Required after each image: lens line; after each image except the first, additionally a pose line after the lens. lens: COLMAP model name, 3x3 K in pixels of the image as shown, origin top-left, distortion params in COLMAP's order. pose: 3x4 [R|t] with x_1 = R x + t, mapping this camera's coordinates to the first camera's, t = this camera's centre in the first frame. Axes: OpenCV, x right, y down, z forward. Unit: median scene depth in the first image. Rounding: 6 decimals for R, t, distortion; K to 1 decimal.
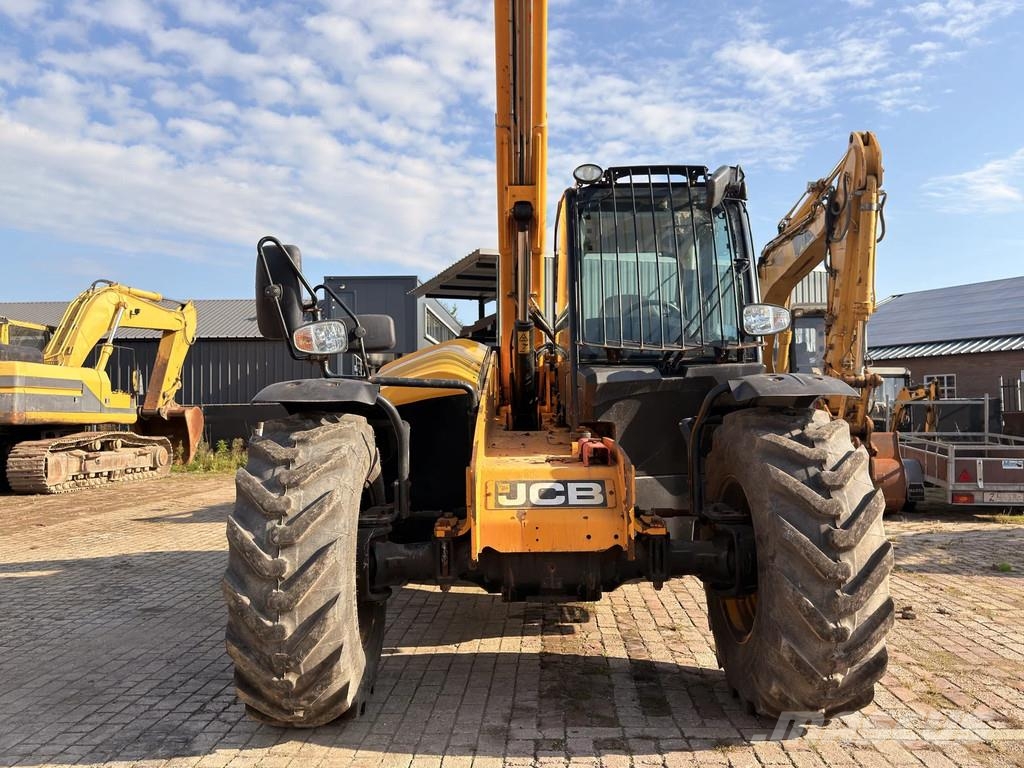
lens RADIAL K [[829.2, 0, 512.0], [0, 829.2, 384.0], [0, 0, 1]] dist [0.051525, -0.067125]
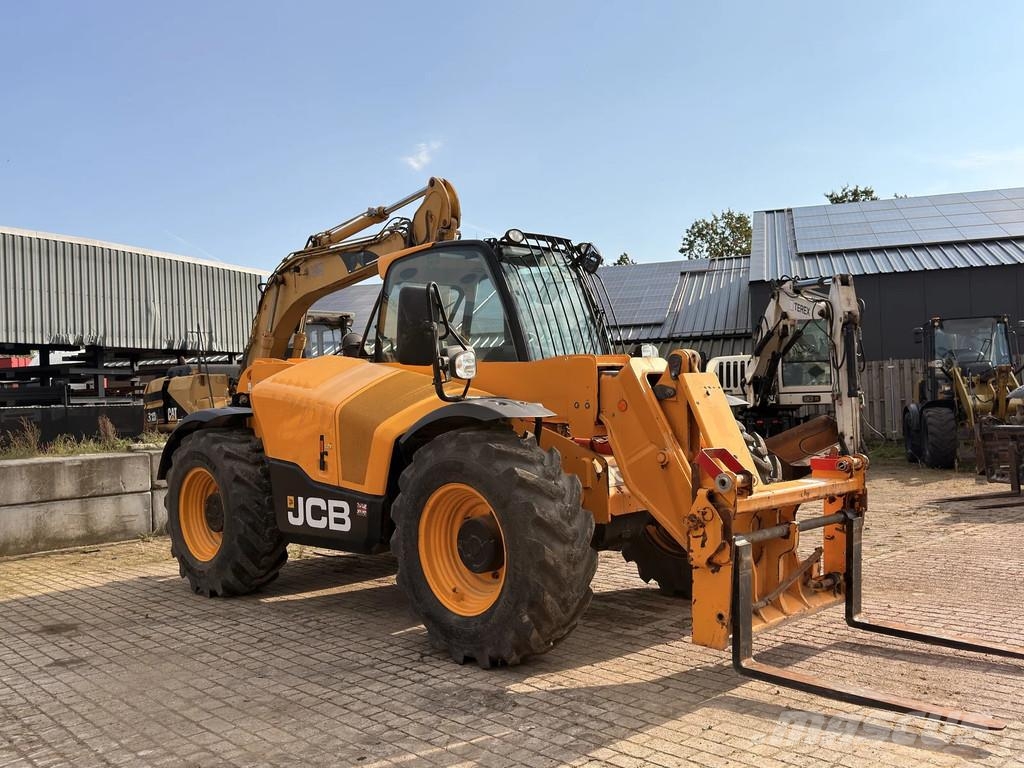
lens RADIAL K [[923.1, 0, 512.0], [0, 923.1, 384.0], [0, 0, 1]] dist [0.156266, -0.311542]
pose [[0.707111, -0.005012, 0.707084, -0.434909], [0.002830, 0.999987, 0.004258, -0.012661], [-0.707096, -0.001010, 0.707116, -0.011372]]
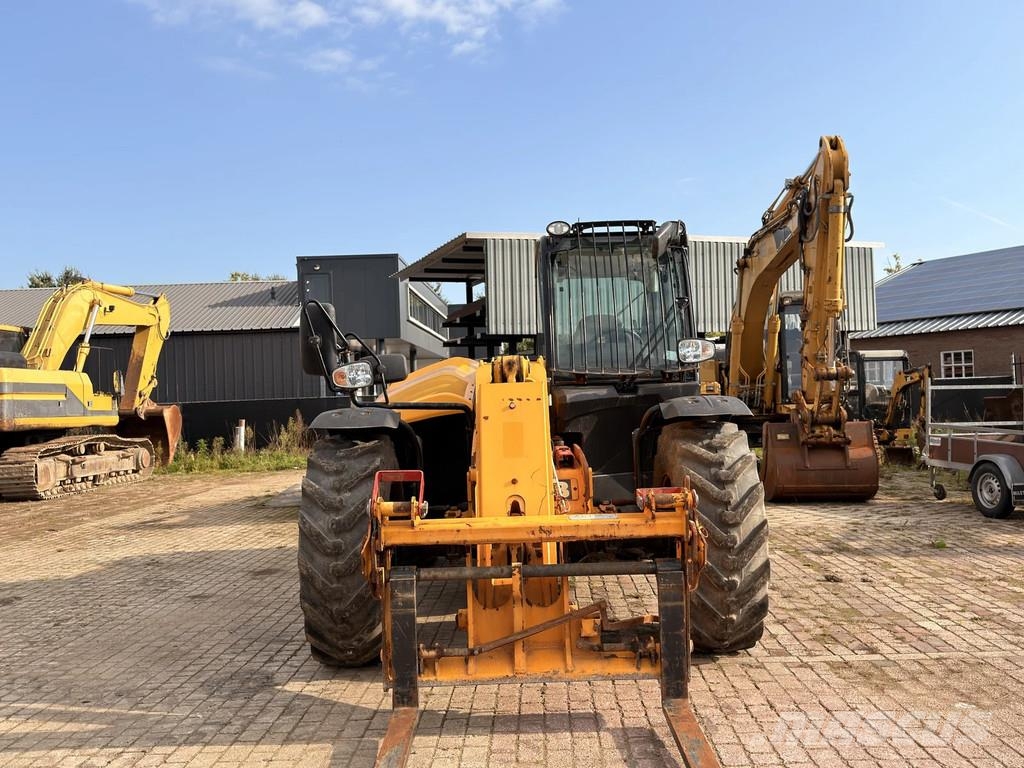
lens RADIAL K [[923.1, 0, 512.0], [0, 923.1, 384.0], [0, 0, 1]] dist [0.156266, -0.311542]
pose [[0.999692, -0.023540, 0.007799, 0.003242], [0.023365, 0.999488, 0.021873, -0.025674], [-0.008310, -0.021685, 0.999730, -0.172787]]
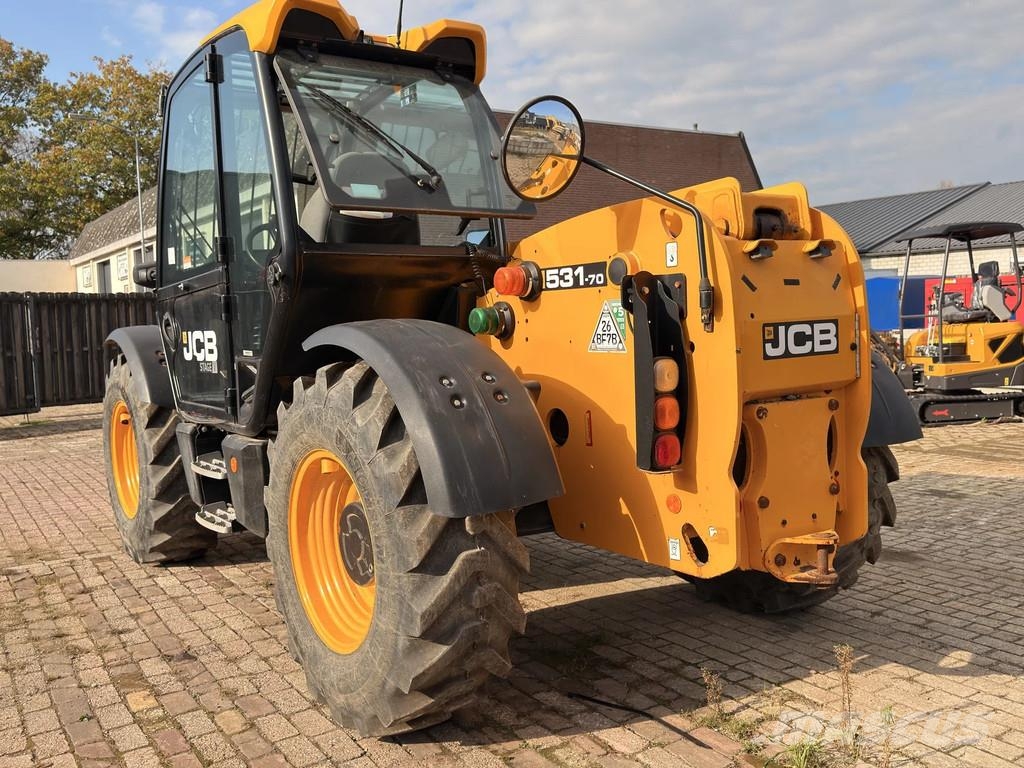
lens RADIAL K [[928.5, 0, 512.0], [0, 928.5, 384.0], [0, 0, 1]] dist [0.134905, -0.242543]
pose [[-0.816835, 0.074495, -0.572042, 0.265776], [0.057456, 0.997202, 0.047818, 0.016142], [0.574003, 0.006193, -0.818829, 0.950027]]
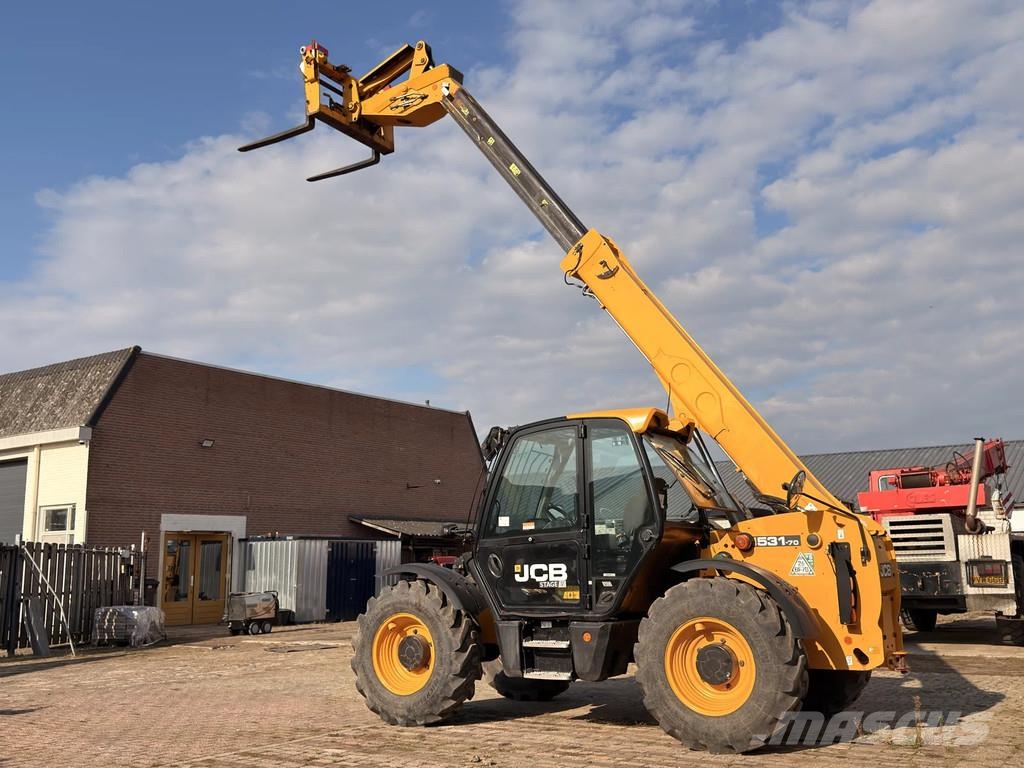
lens RADIAL K [[996.4, 0, 512.0], [0, 996.4, 384.0], [0, 0, 1]] dist [0.189908, -0.412444]
pose [[-0.535439, -0.136522, -0.833467, 0.873645], [0.051033, 0.979816, -0.193279, 0.017322], [0.843031, -0.146024, -0.517664, 0.947111]]
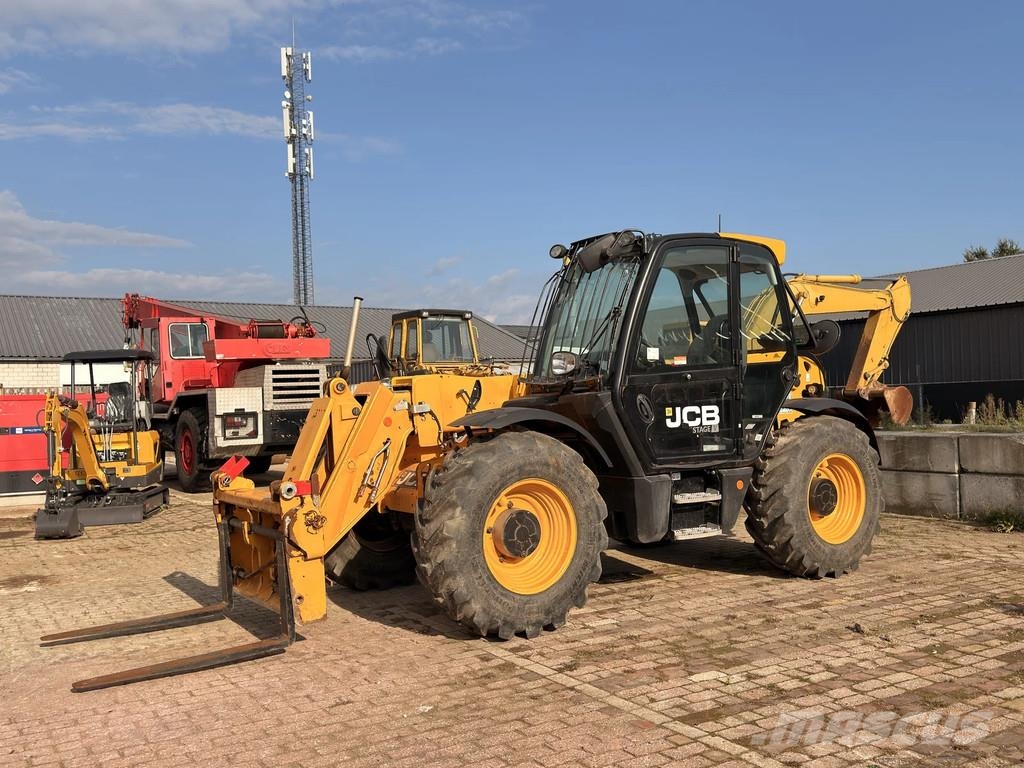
lens RADIAL K [[923.1, 0, 512.0], [0, 923.1, 384.0], [0, 0, 1]] dist [0.156266, -0.311542]
pose [[0.559390, -0.020911, -0.828641, 0.603142], [0.053135, 0.998530, 0.010671, -0.025420], [0.827200, -0.049999, 0.559679, 0.034488]]
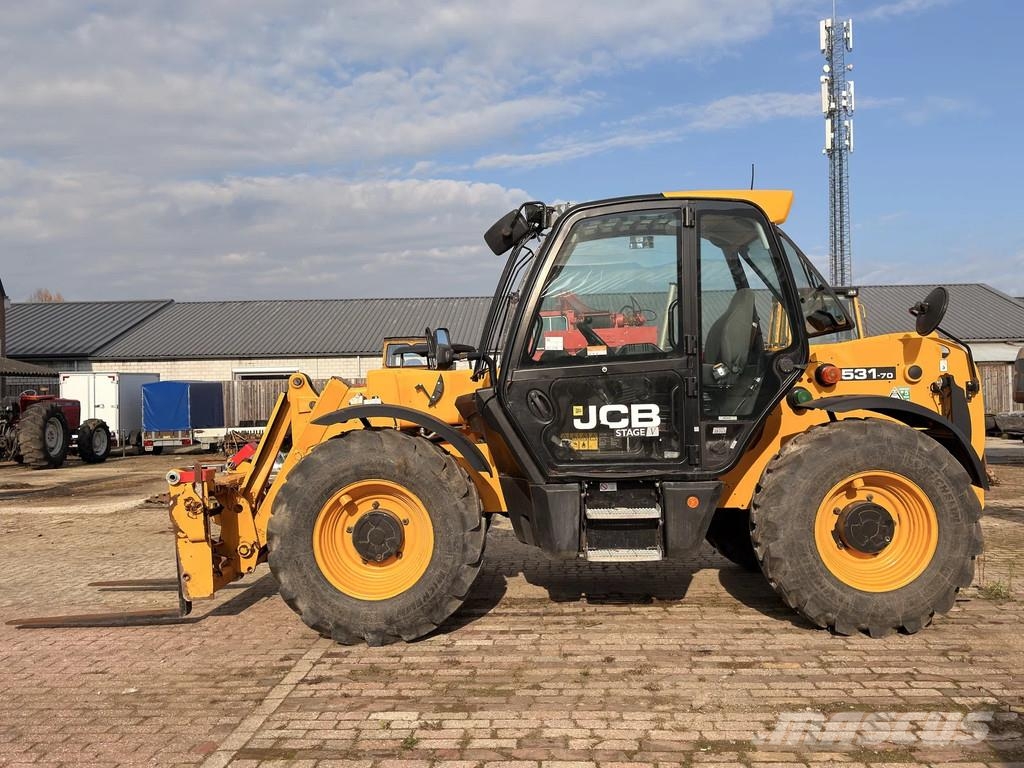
lens RADIAL K [[923.1, 0, 512.0], [0, 923.1, 384.0], [0, 0, 1]] dist [0.156266, -0.311542]
pose [[-0.002070, -0.006448, -0.999977, 0.679902], [0.057113, 0.998346, -0.006555, -0.008106], [0.998366, -0.057125, -0.001698, 0.445266]]
